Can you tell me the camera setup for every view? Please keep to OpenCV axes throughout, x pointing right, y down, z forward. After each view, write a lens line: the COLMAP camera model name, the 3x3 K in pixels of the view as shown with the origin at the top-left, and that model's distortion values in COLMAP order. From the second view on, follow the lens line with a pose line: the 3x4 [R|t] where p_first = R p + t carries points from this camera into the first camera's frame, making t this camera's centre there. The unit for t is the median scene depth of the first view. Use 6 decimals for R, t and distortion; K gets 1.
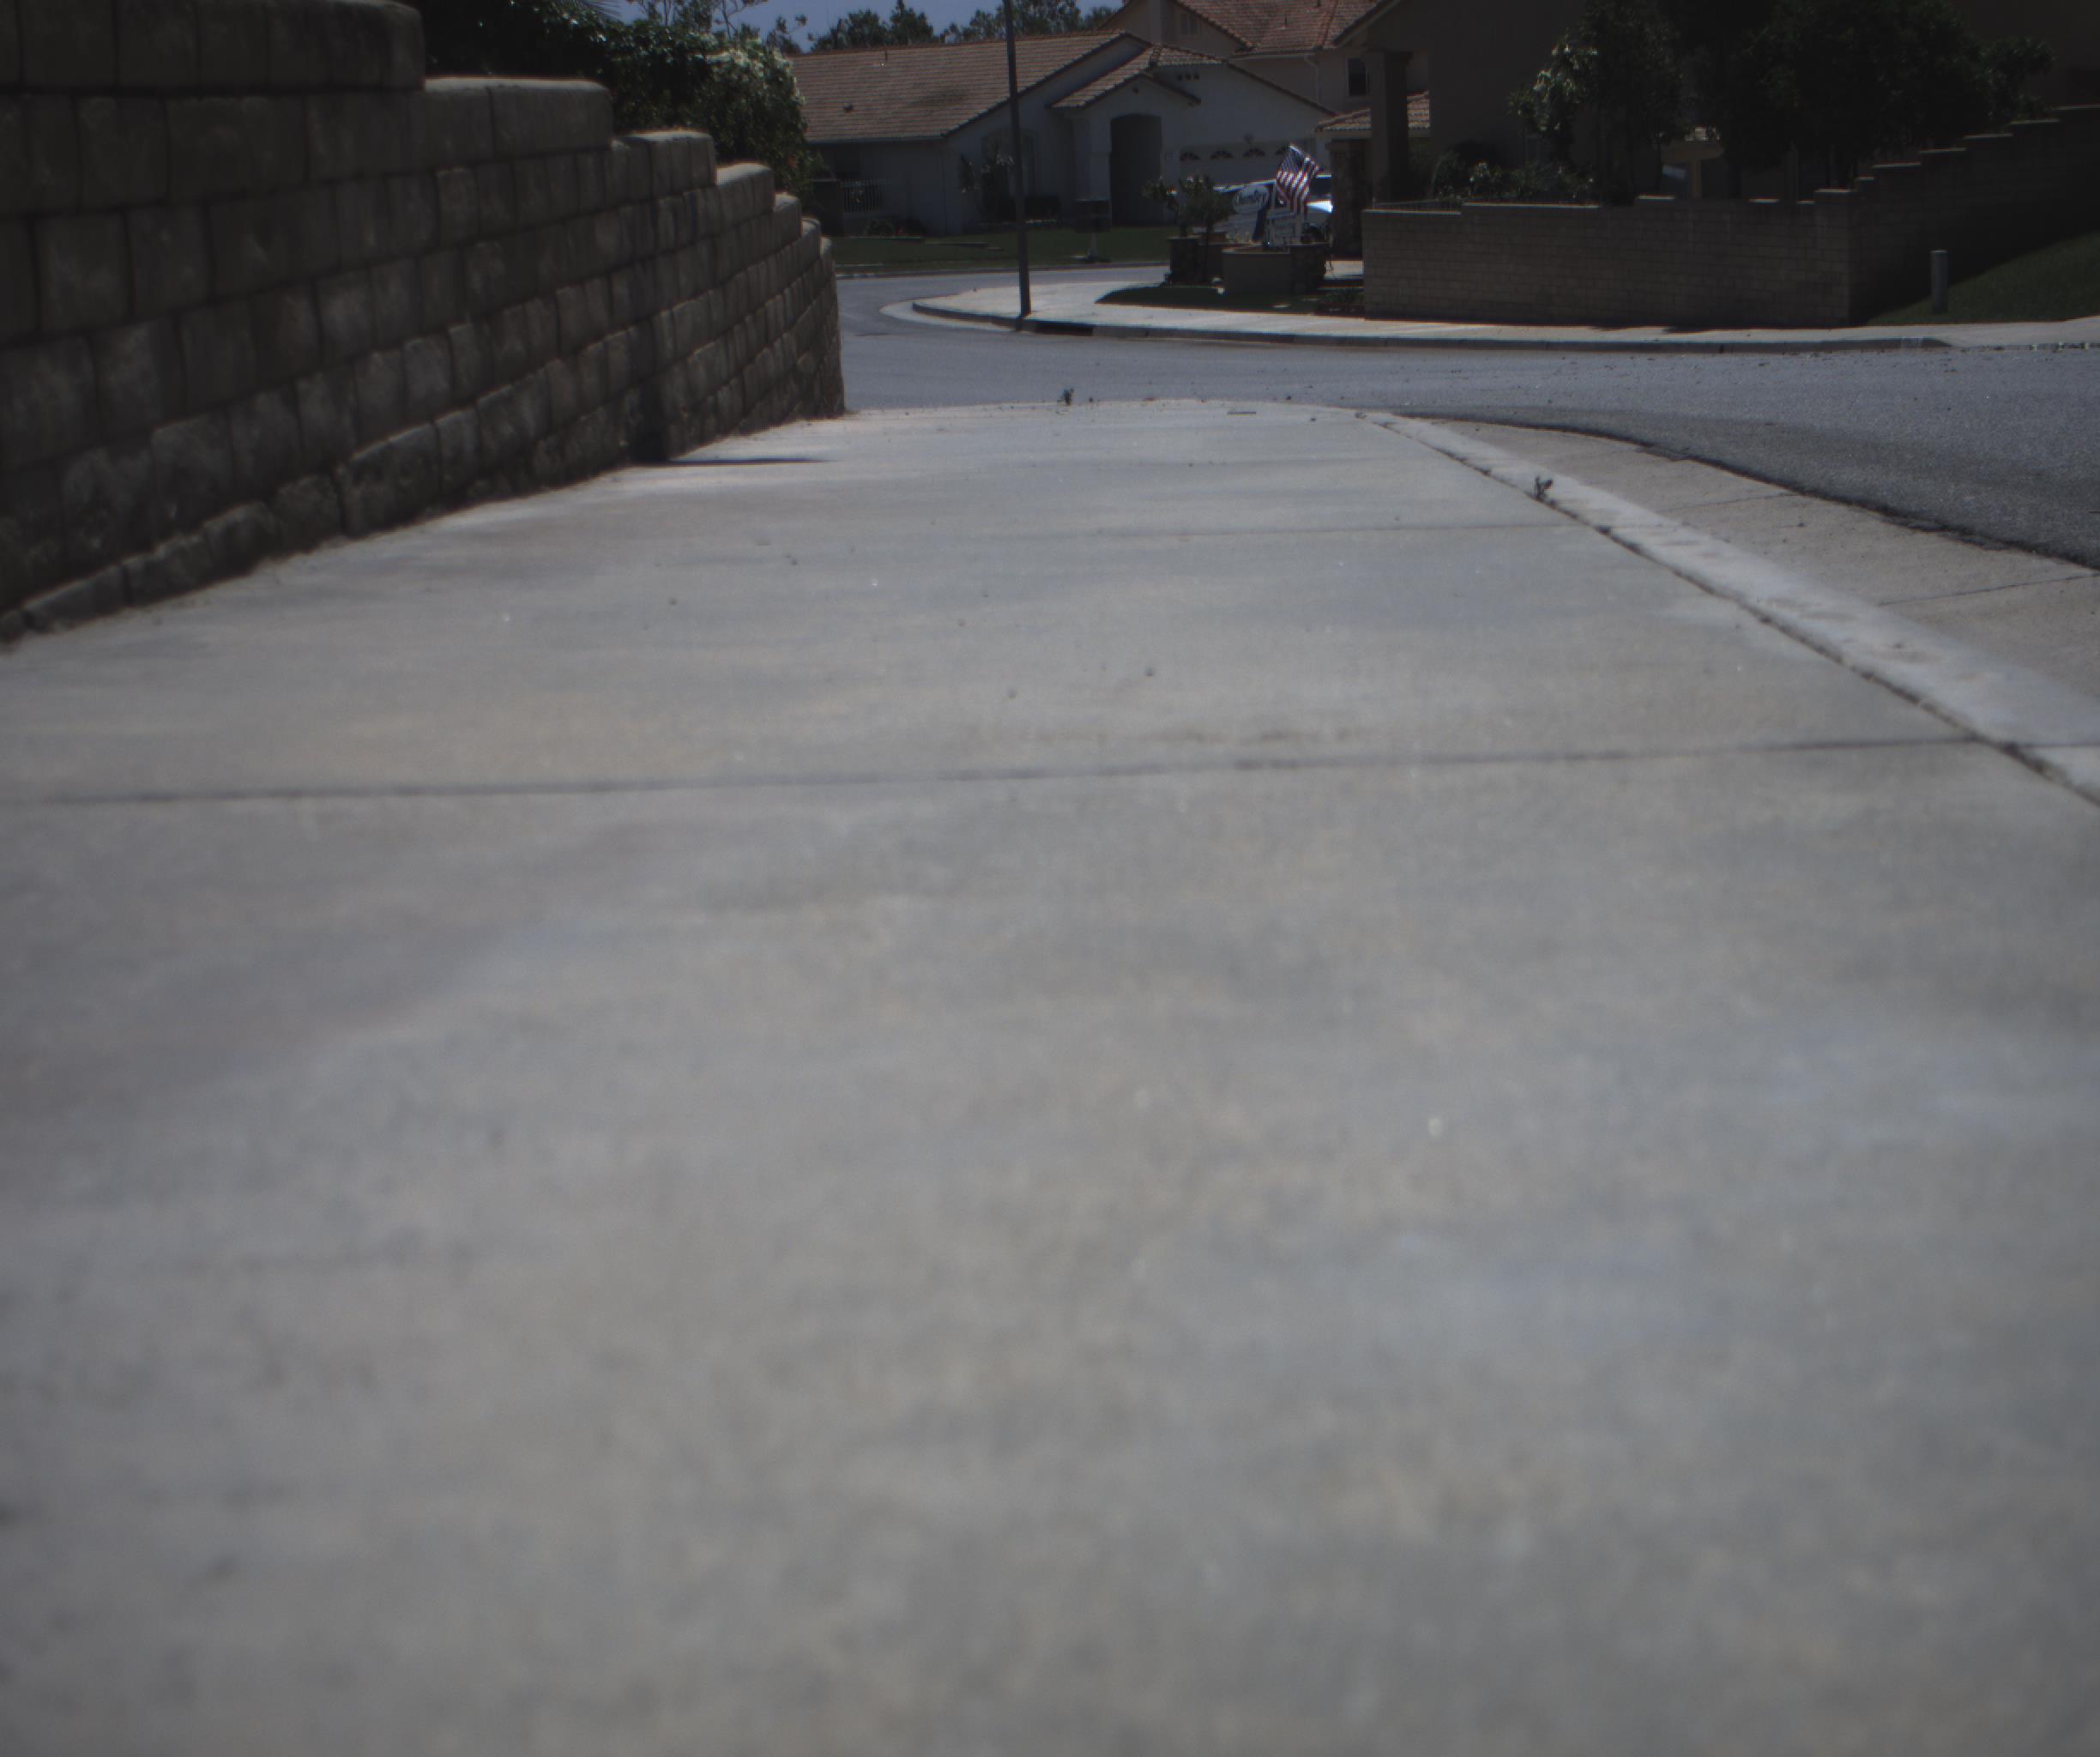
lens RADIAL K [[4012.7, 0, 1042.7], [0, 4012.7, 877.0], [0, 0, 1]] dist [-0.180955, 0.949769]
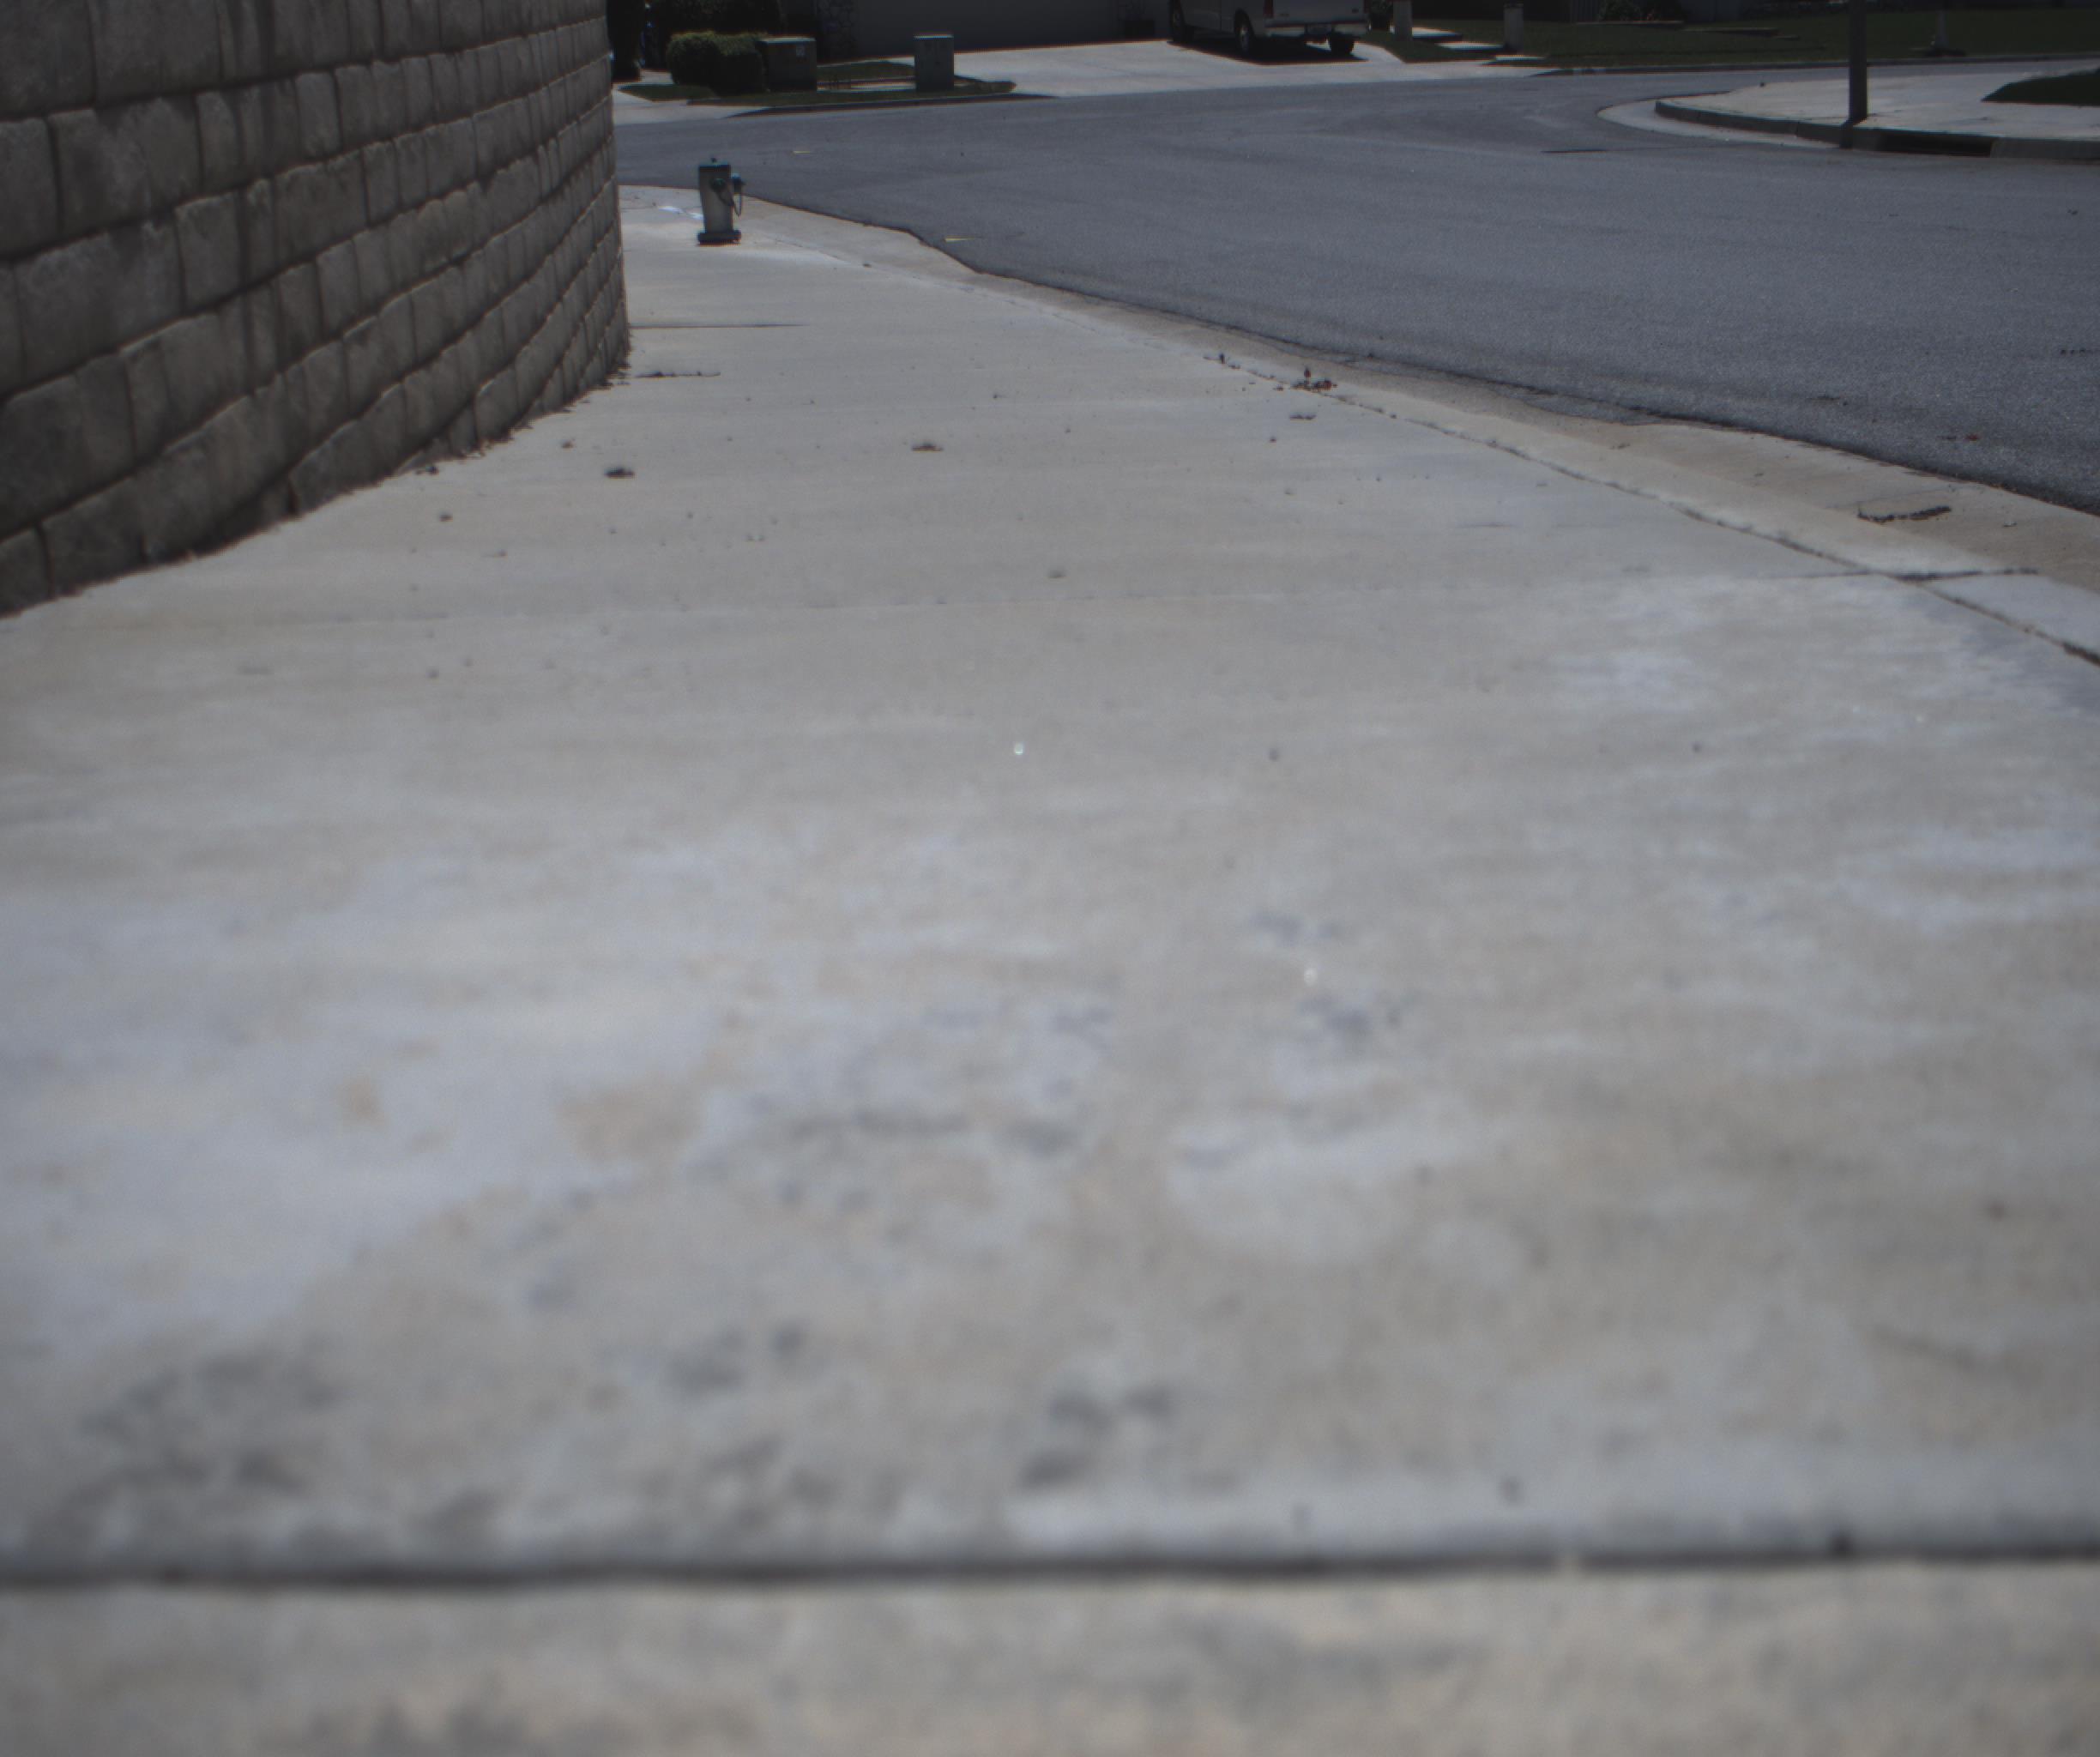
lens RADIAL K [[4012.7, 0, 1042.7], [0, 4012.7, 877.0], [0, 0, 1]] dist [-0.180955, 0.949769]
pose [[0.982533, 0.041647, -0.181369, -0.011176], [-0.034377, 0.998481, 0.043048, -0.056517], [0.182887, -0.036061, 0.982472, 0.439551]]
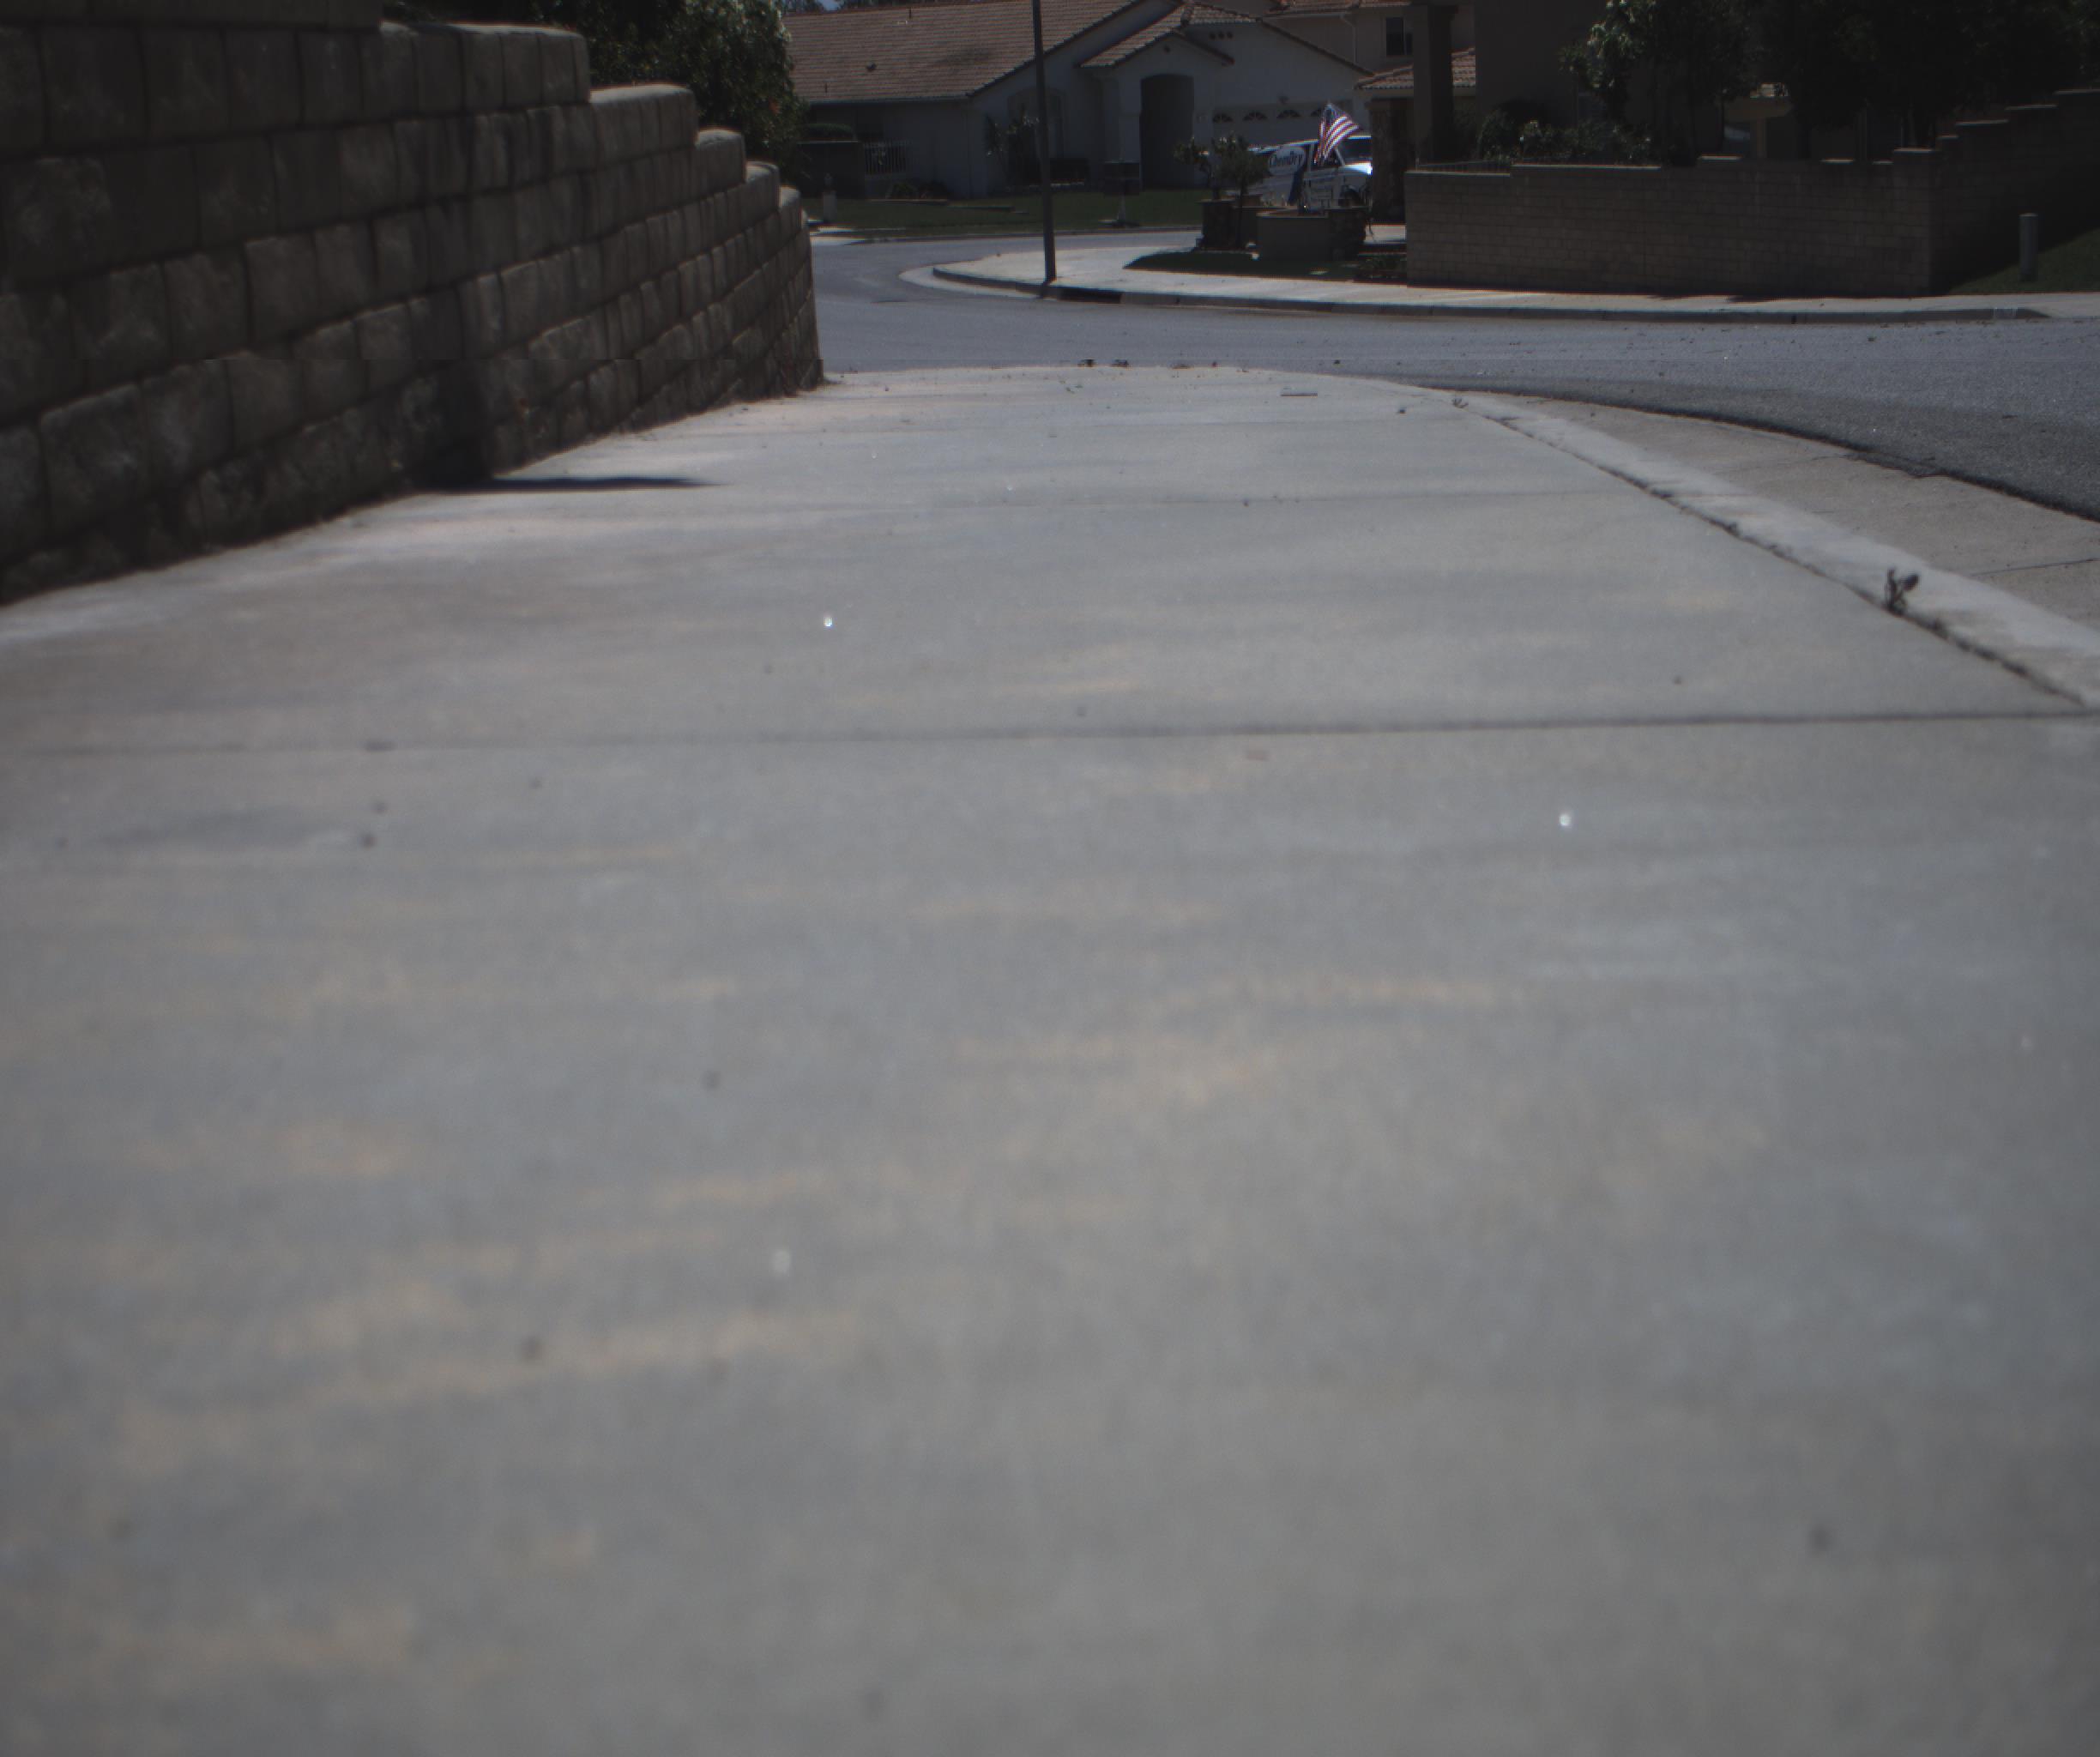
lens RADIAL K [[4012.7, 0, 1042.7], [0, 4012.7, 877.0], [0, 0, 1]] dist [-0.180955, 0.949769]
pose [[0.999968, 0.003426, -0.007191, 0.001191], [-0.003366, 0.999959, 0.008374, -0.006391], [0.007219, -0.008350, 0.999939, 0.045291]]
